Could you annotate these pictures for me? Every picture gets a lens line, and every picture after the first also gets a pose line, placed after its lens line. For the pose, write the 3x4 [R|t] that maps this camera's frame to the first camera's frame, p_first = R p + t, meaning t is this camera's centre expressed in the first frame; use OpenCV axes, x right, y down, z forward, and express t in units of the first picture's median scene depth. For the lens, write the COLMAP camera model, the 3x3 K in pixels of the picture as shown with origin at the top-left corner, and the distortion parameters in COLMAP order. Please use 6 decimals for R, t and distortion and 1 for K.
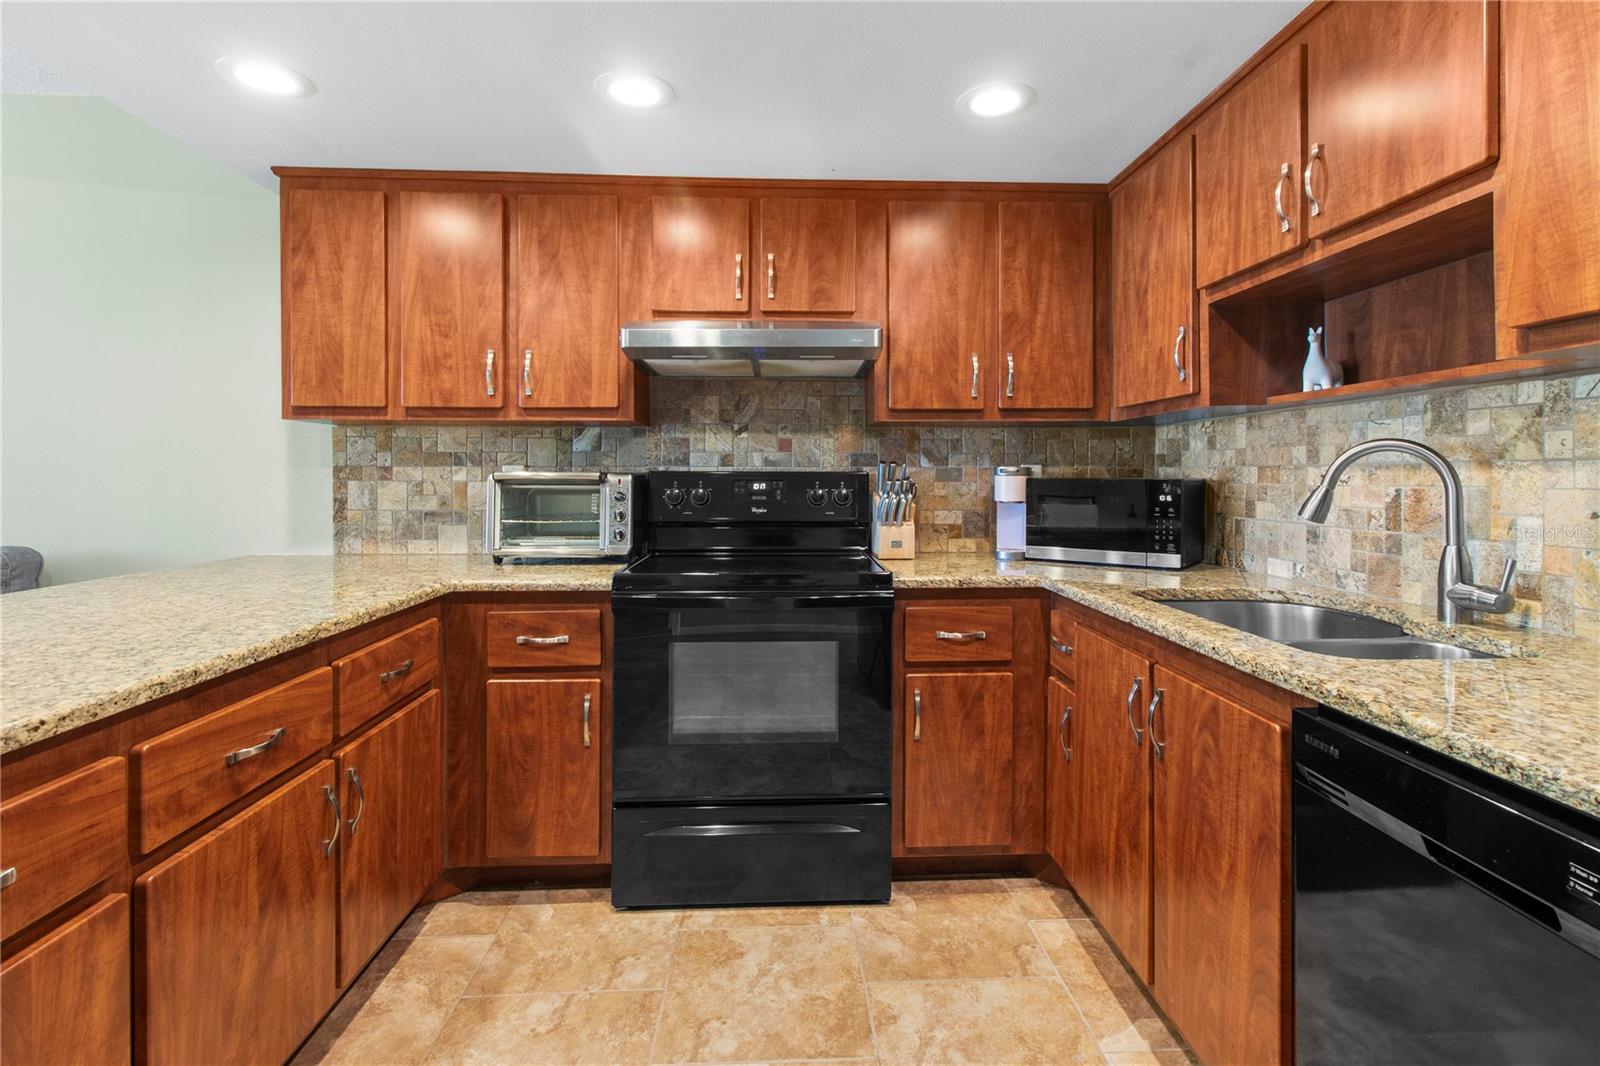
lens RADIAL K [[761.2, 0, 812.3], [0, 761.2, 481.6], [0, 0, 1]] dist [-0.000710, 0.000617]
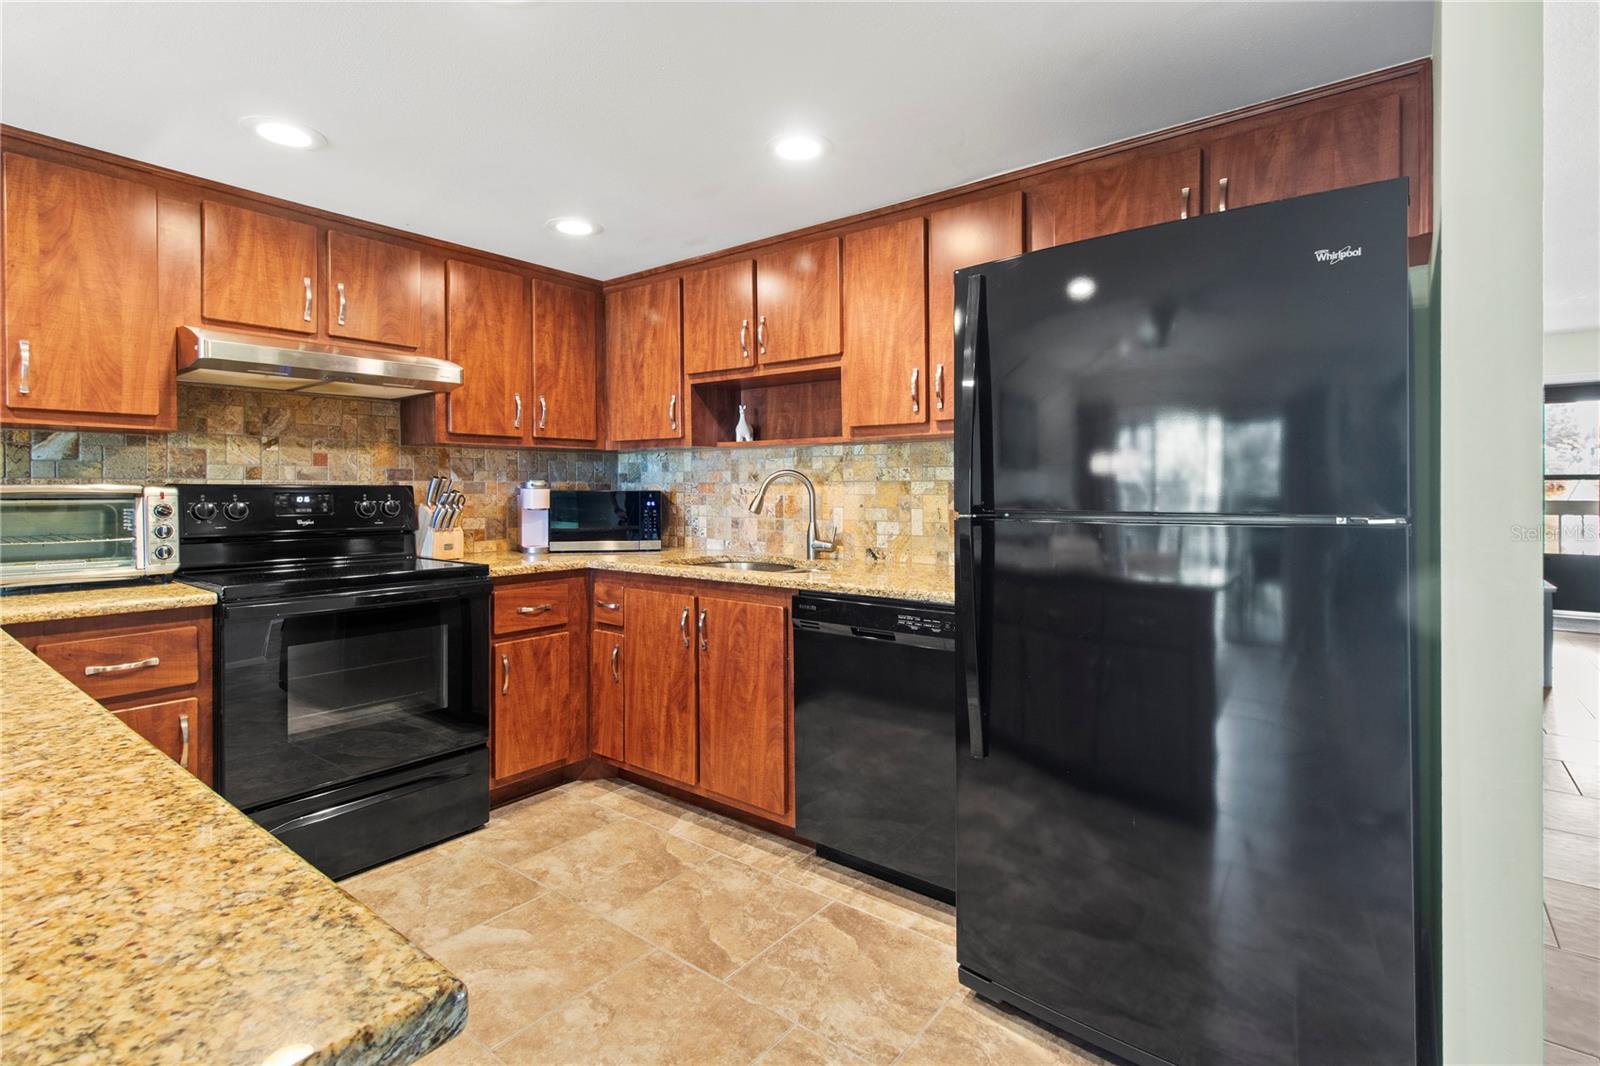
lens RADIAL K [[761.2, 0, 815.0], [0, 761.2, 483.6], [0, 0, 1]] dist [-0.000710, 0.000617]
pose [[0.647741, 0.004744, 0.761846, -0.484295], [0.005815, 0.999921, -0.011170, 0.000745], [-0.761838, 0.011665, 0.647662, -0.229469]]
